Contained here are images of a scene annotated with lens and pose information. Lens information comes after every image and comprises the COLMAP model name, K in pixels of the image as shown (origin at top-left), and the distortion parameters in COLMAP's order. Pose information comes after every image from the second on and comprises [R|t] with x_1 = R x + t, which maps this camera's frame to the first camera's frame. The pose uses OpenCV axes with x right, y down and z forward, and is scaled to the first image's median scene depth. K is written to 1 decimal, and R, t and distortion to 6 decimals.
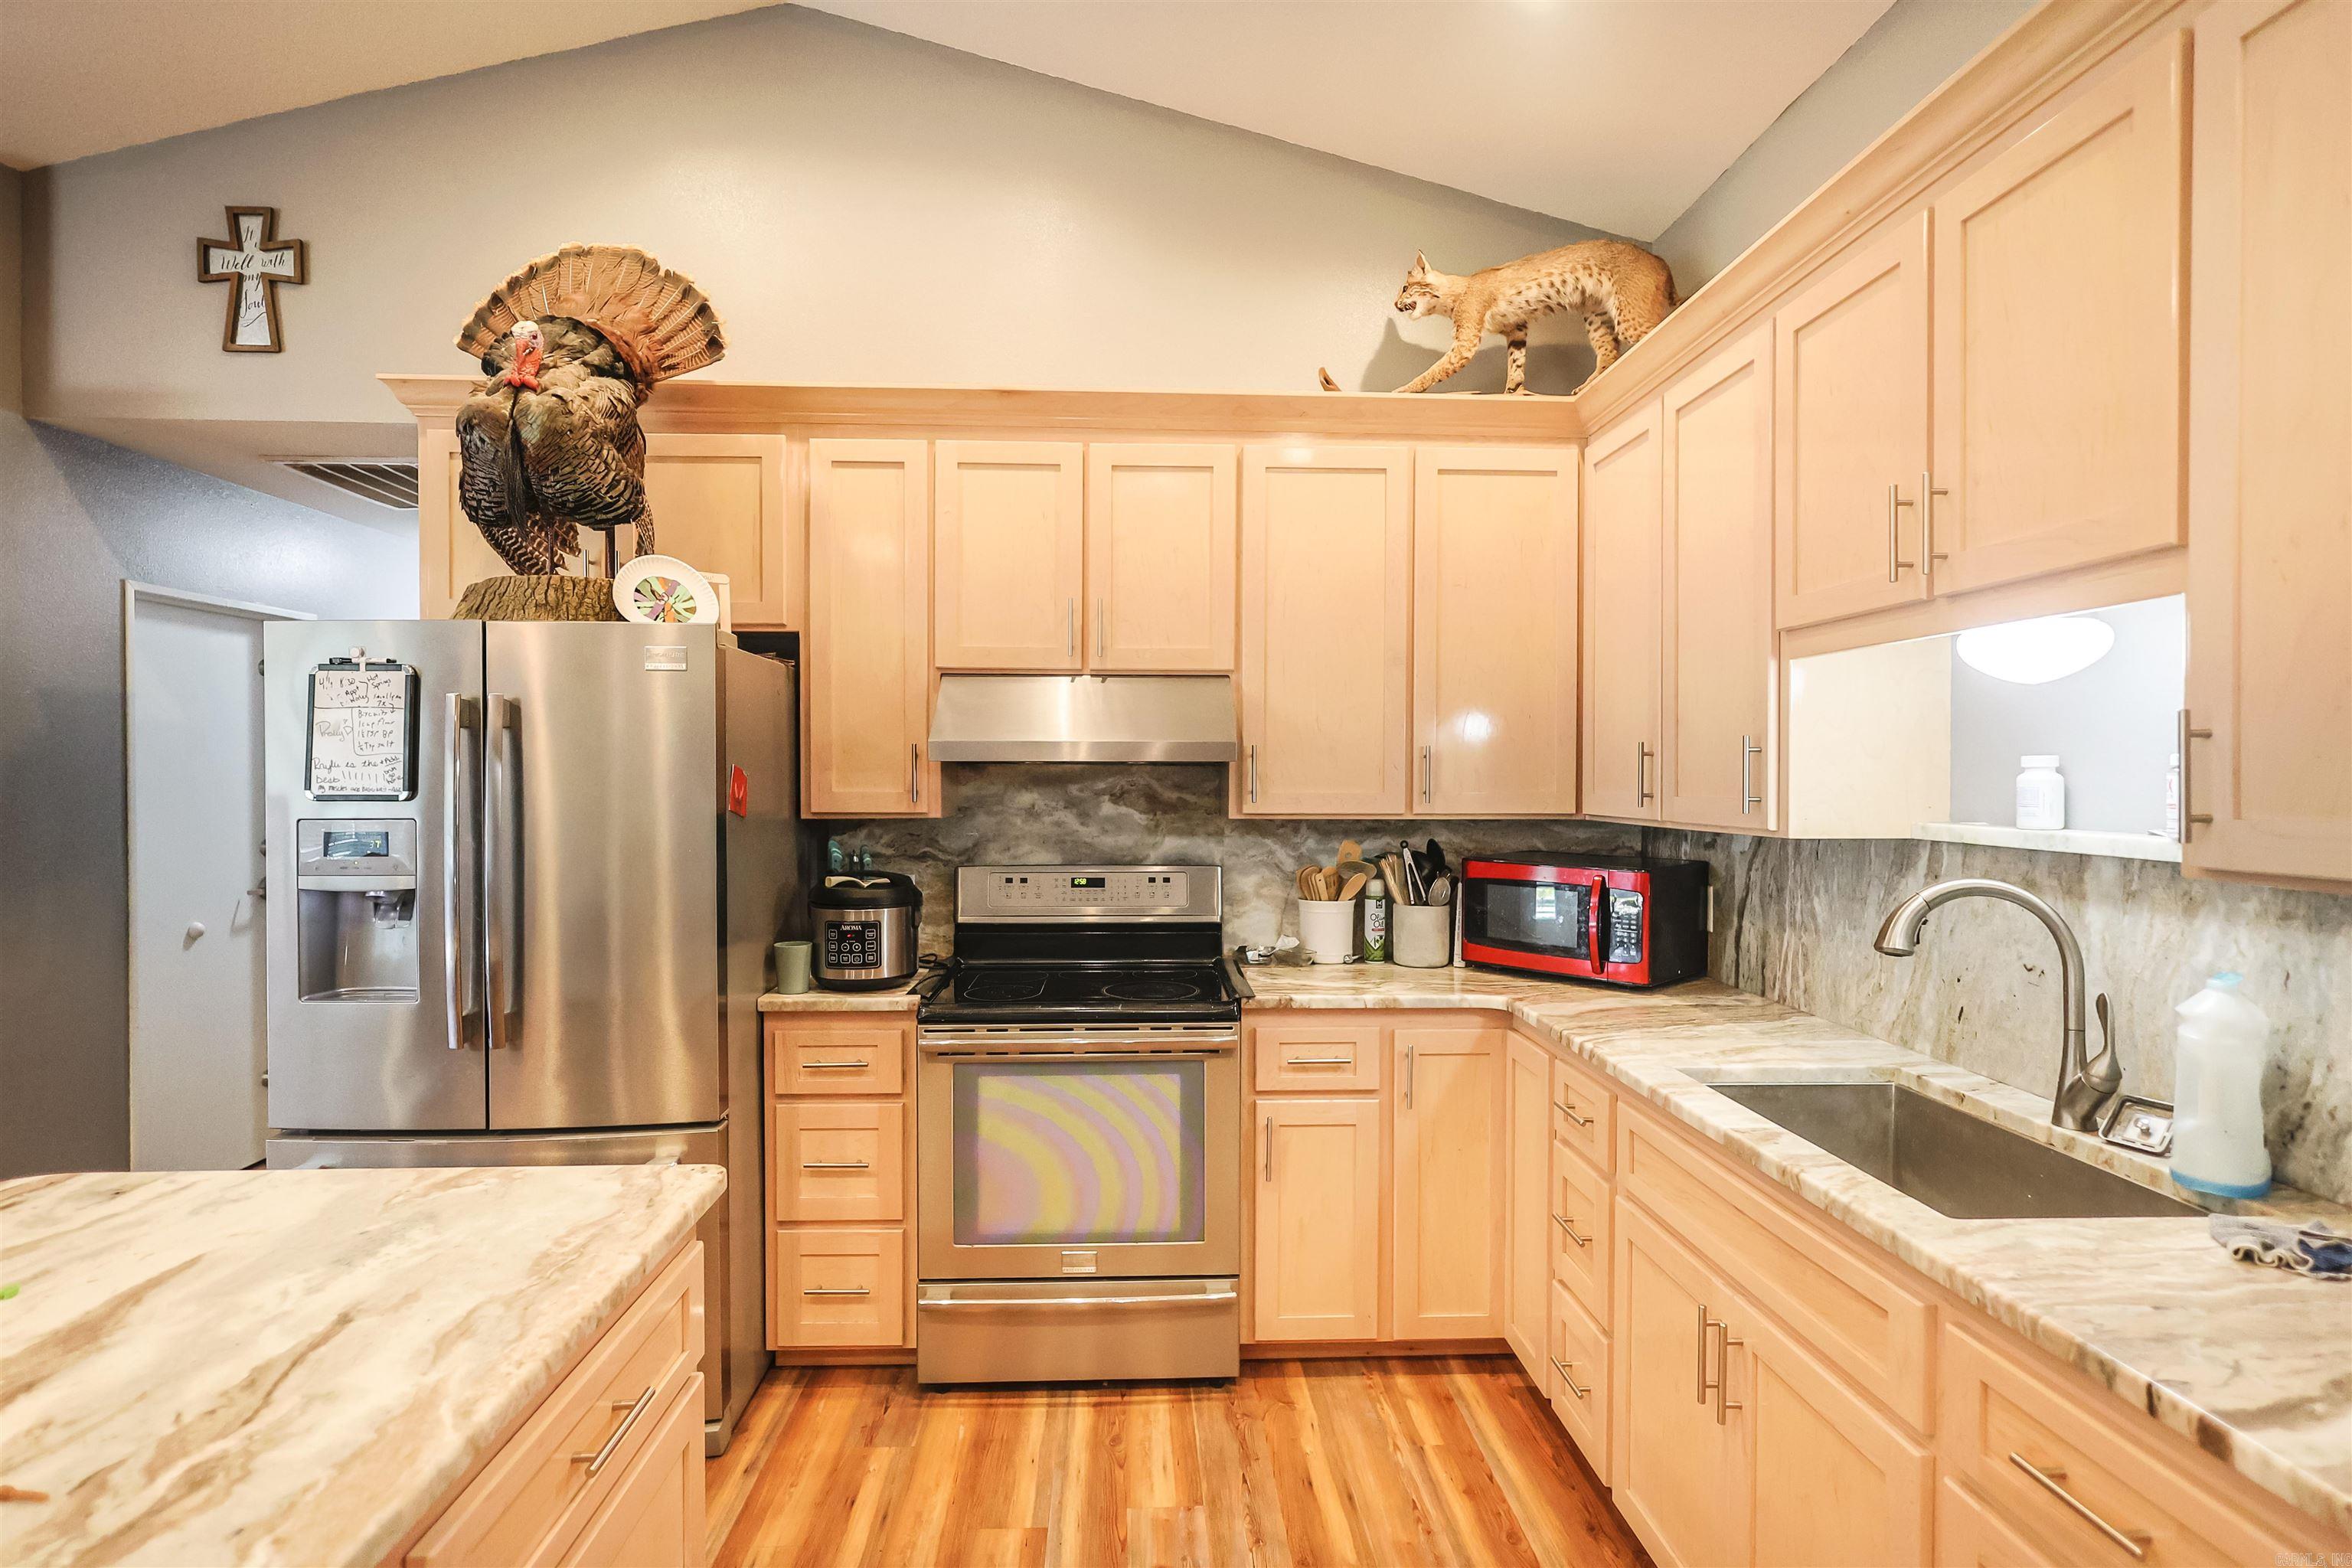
lens RADIAL K [[1171.0, 0, 1176.0], [0, 1171.0, 784.0], [0, 0, 1]] dist [0.001021, 0.000564]
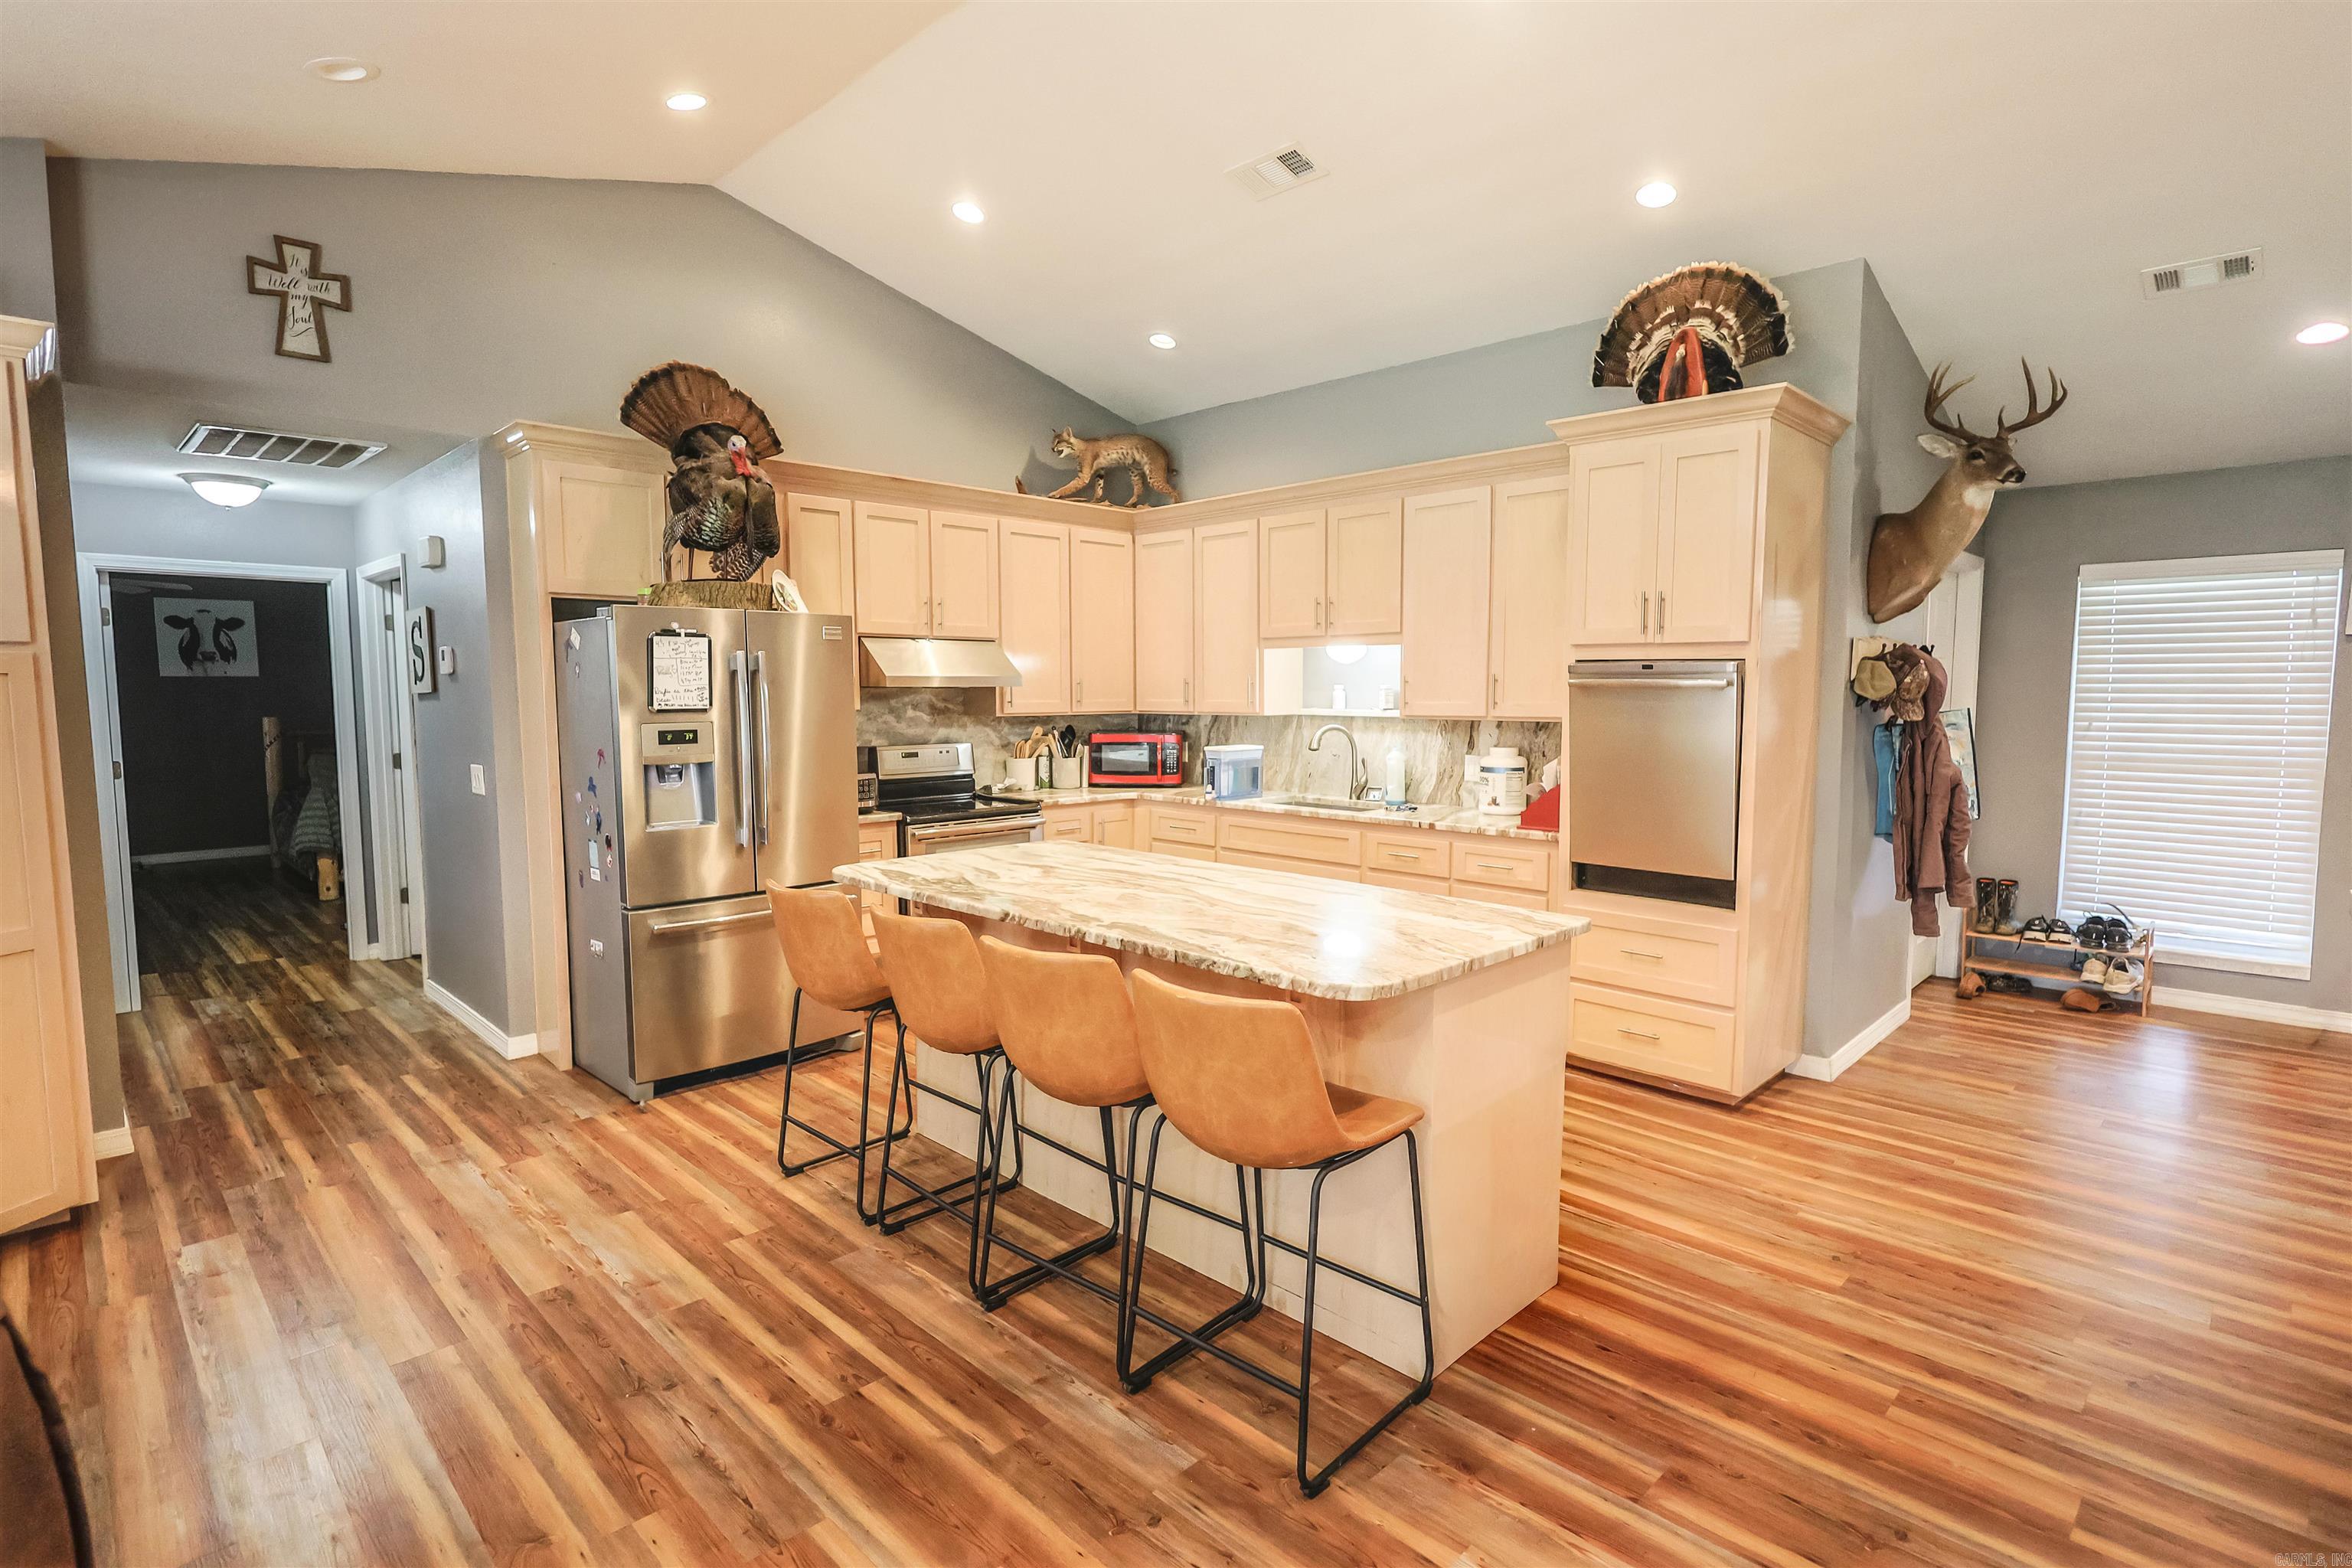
lens RADIAL K [[1137.5, 0, 1176.0], [0, 1137.5, 784.0], [0, 0, 1]] dist [0.000764, 0.000535]
pose [[0.736482, -0.061224, 0.673681, -0.982123], [0.010231, 0.996790, 0.079403, -0.004526], [-0.676380, -0.051587, 0.734744, -0.560680]]
